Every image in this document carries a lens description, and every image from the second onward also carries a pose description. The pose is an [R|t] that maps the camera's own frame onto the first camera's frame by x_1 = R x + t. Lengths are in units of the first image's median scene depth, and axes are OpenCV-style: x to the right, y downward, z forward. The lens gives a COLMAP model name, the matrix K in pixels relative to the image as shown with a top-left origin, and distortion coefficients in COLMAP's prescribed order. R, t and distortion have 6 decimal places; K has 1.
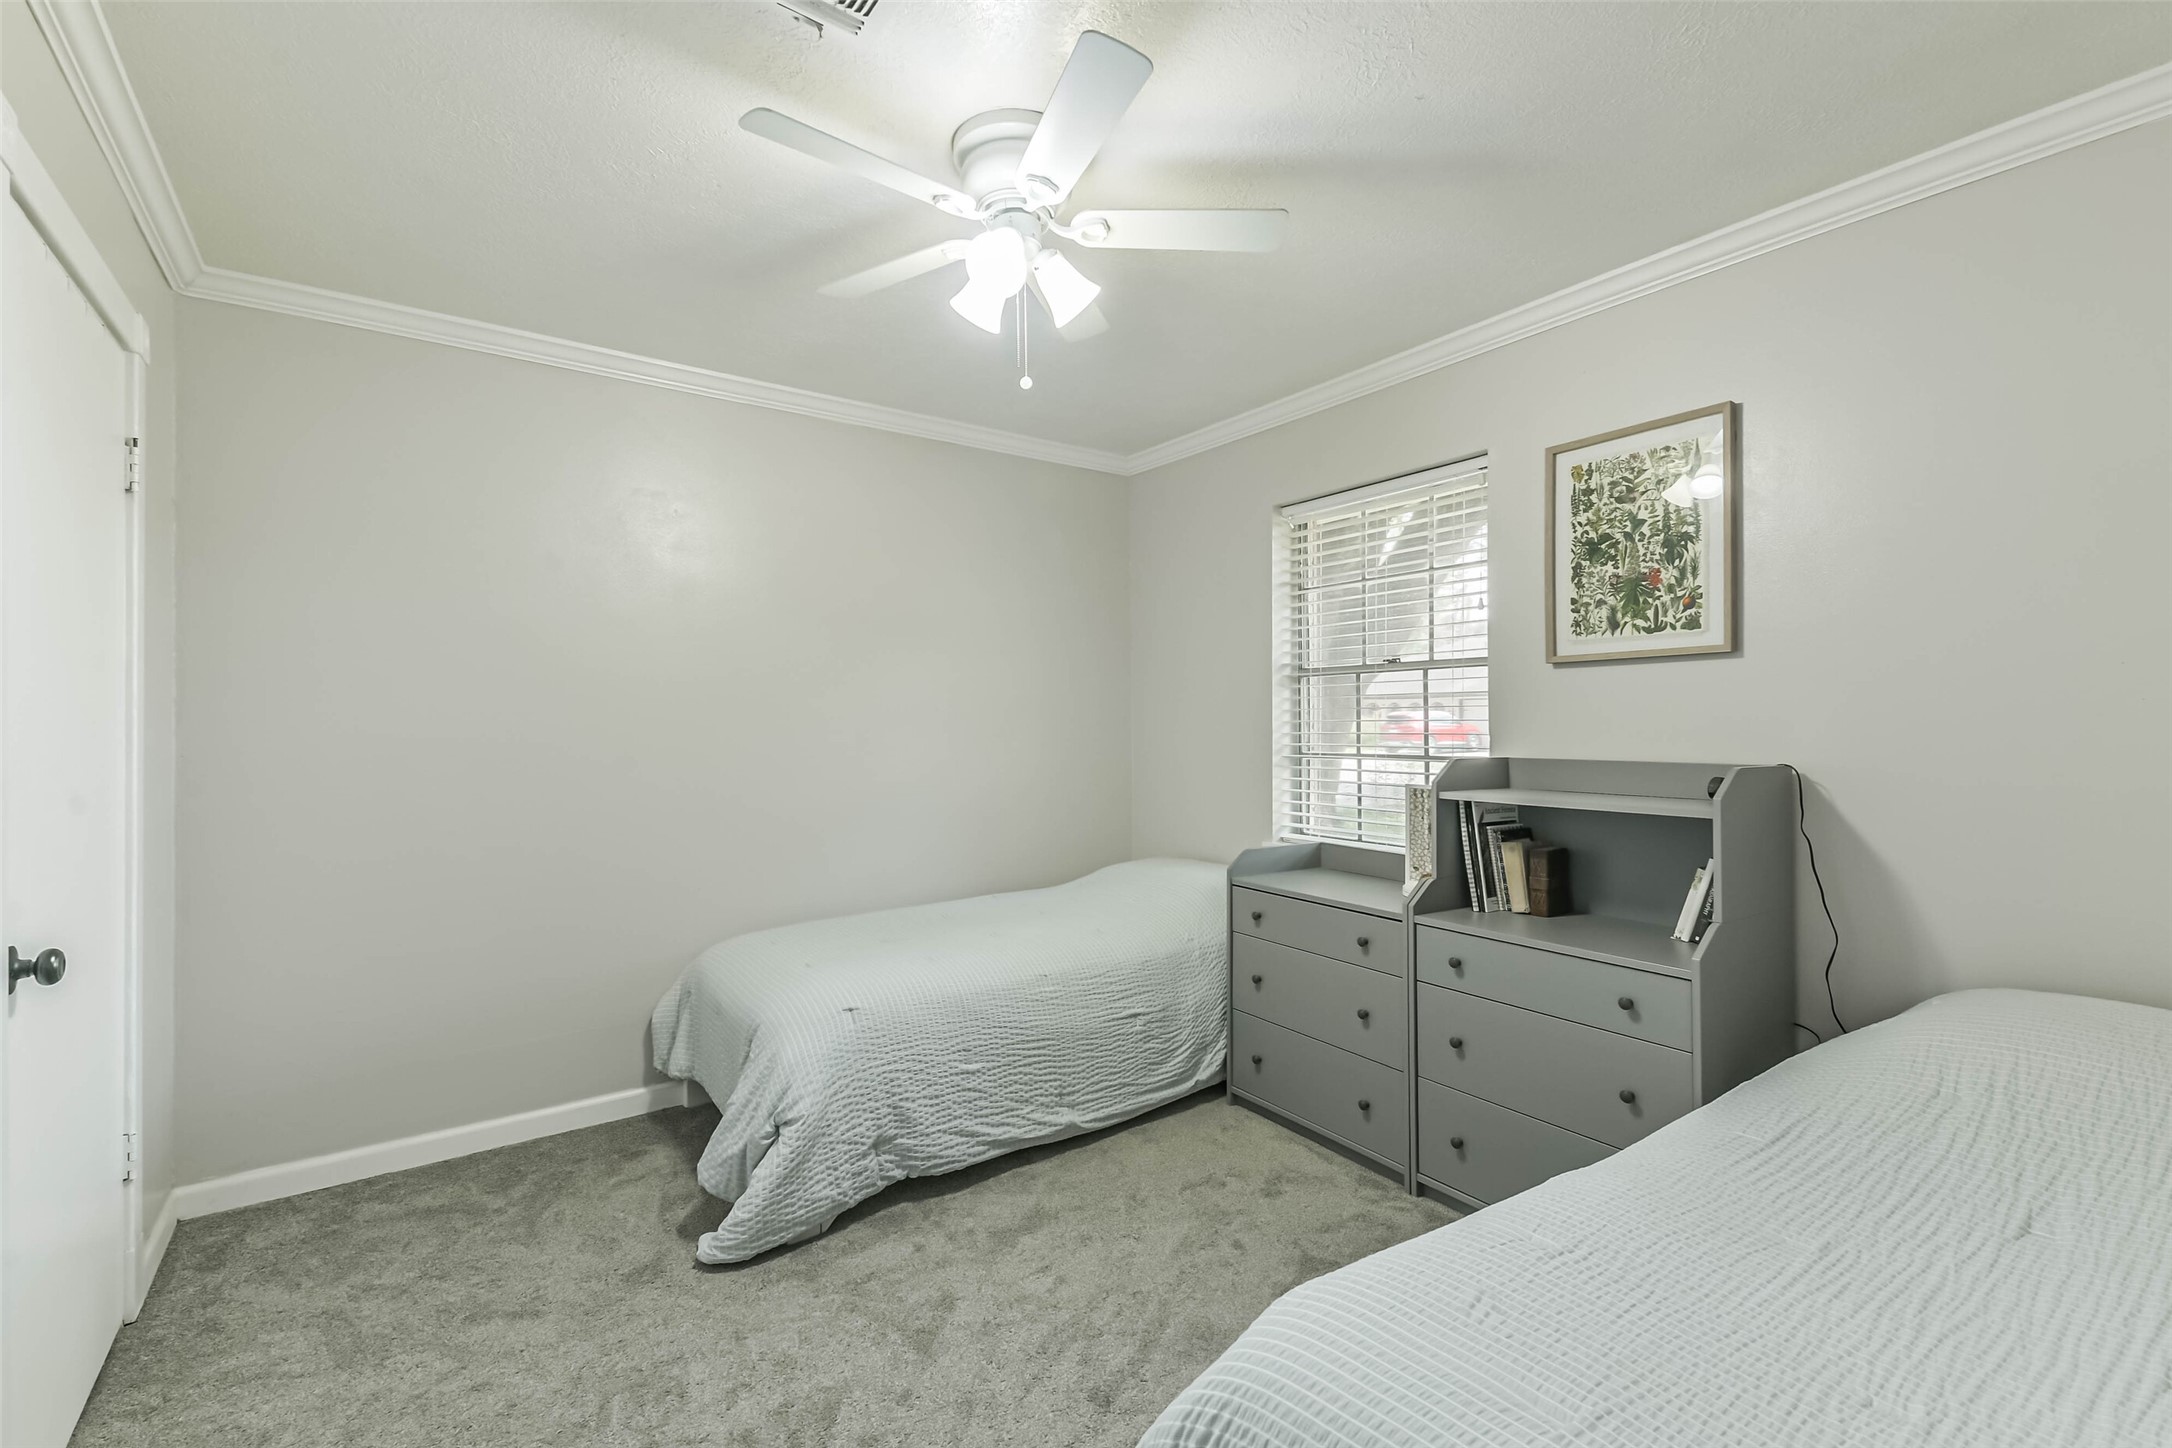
lens RADIAL K [[939.1, 0, 1085.9], [0, 939.1, 726.4], [0, 0, 1]] dist [0.035692, 0.000180]
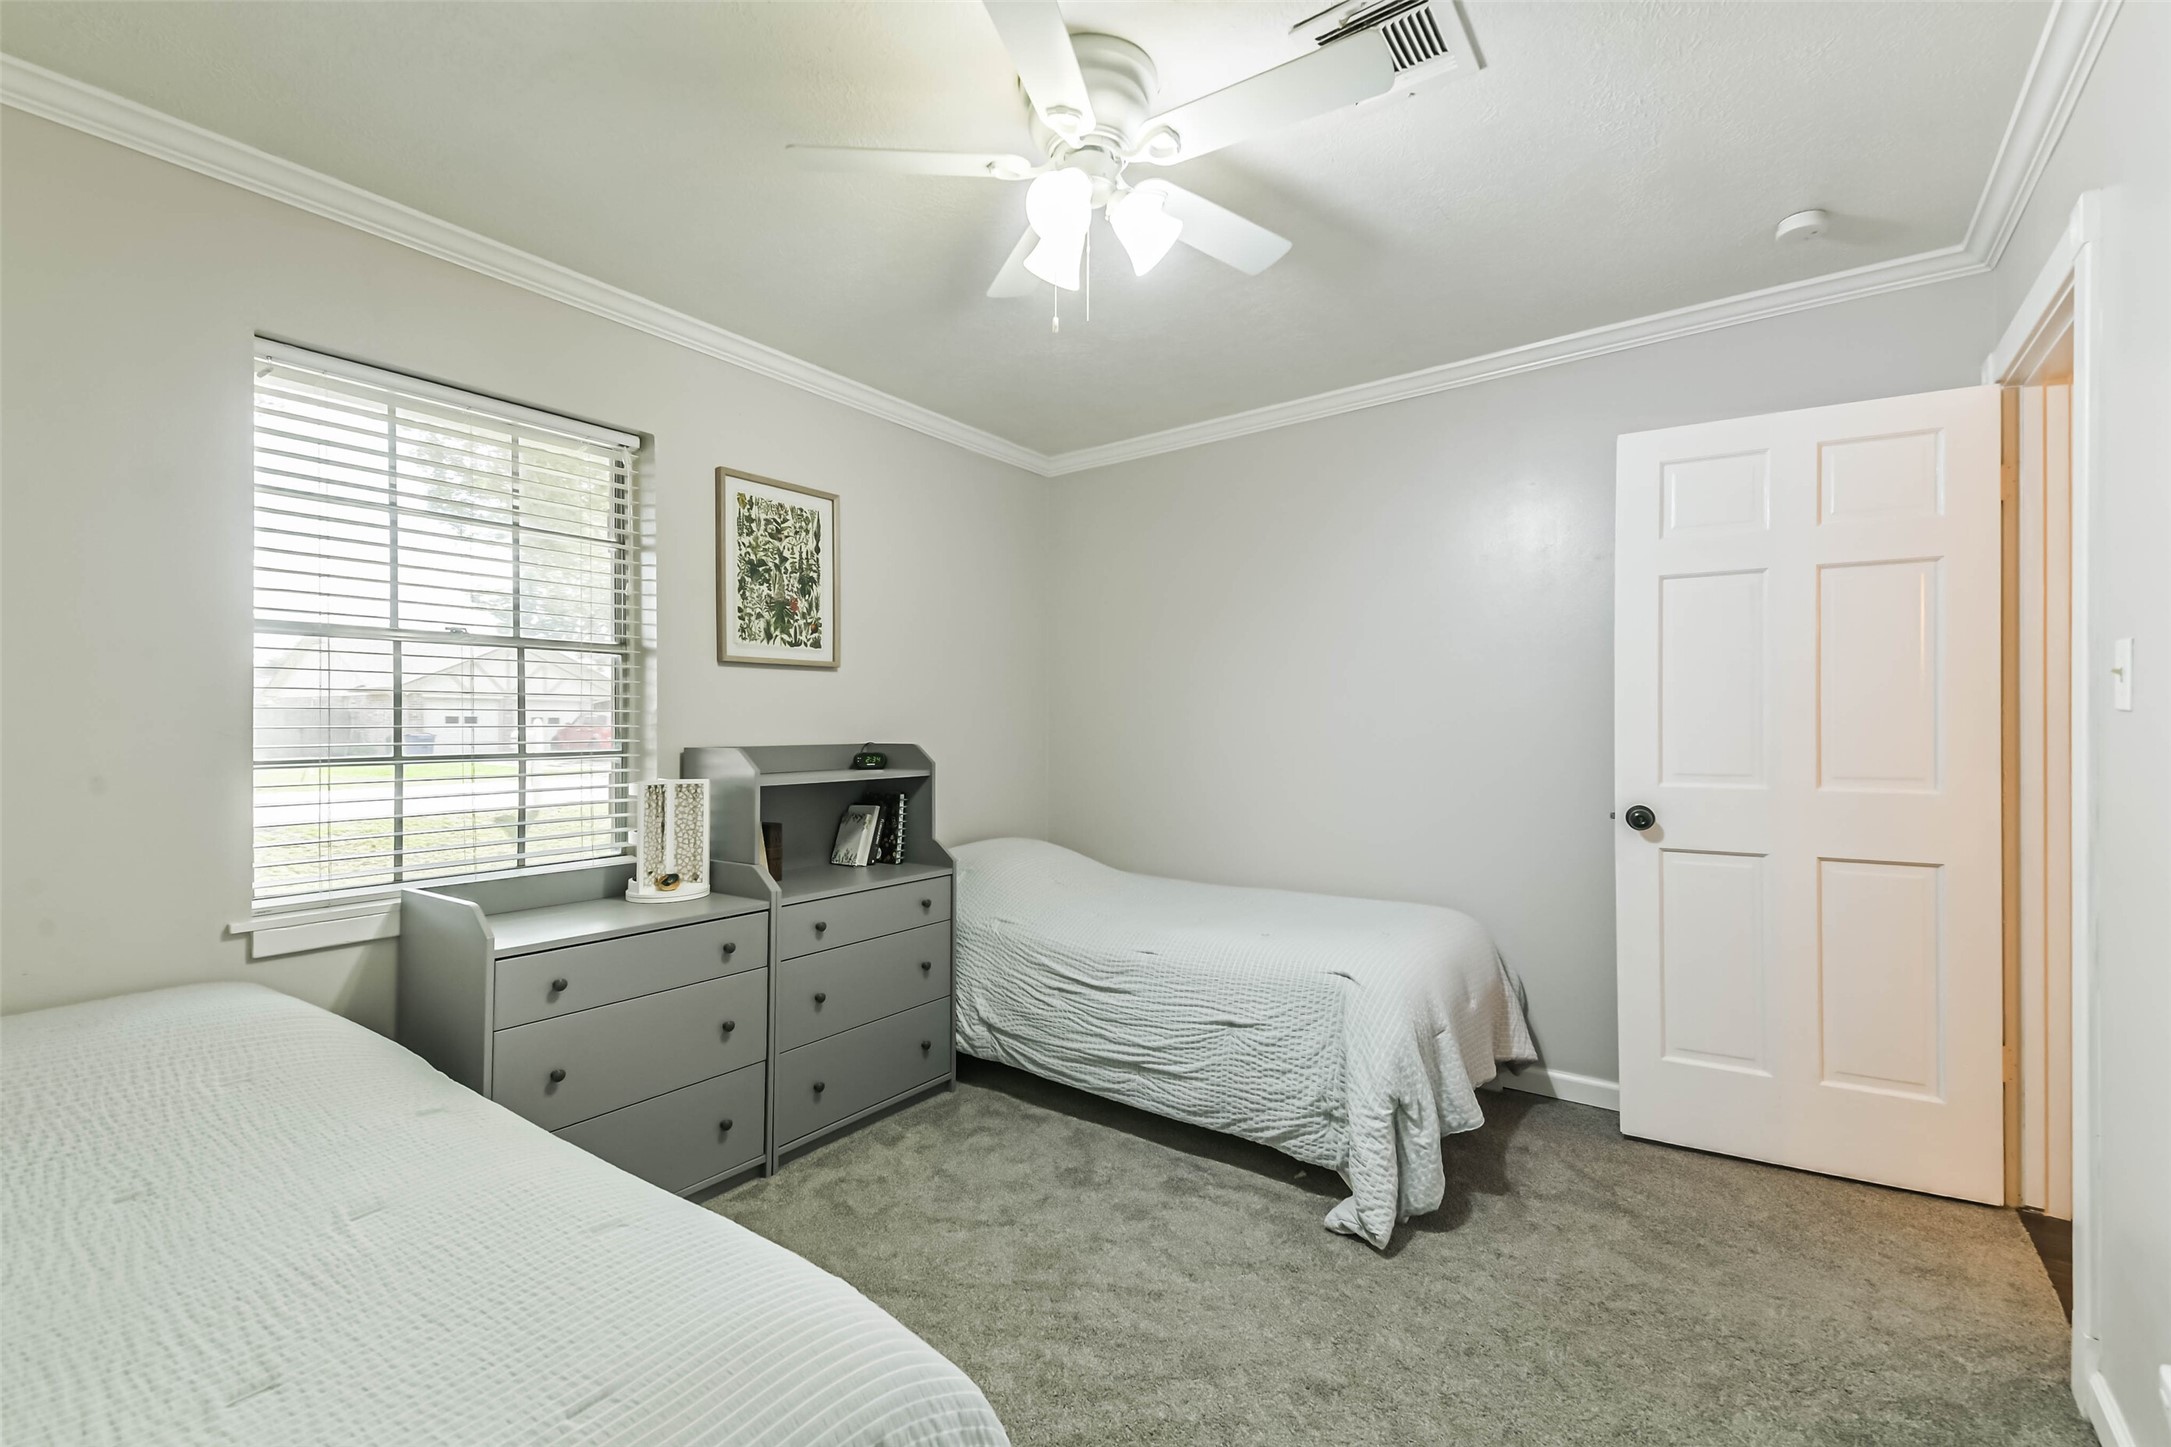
lens RADIAL K [[938.6, 0, 1085.0], [0, 938.6, 716.8], [0, 0, 1]] dist [0.035692, 0.000180]
pose [[-0.328841, 0.003221, 0.944380, -0.733656], [-0.000774, 0.999993, -0.003680, 0.002157], [-0.944385, -0.001941, -0.328836, 1.016693]]
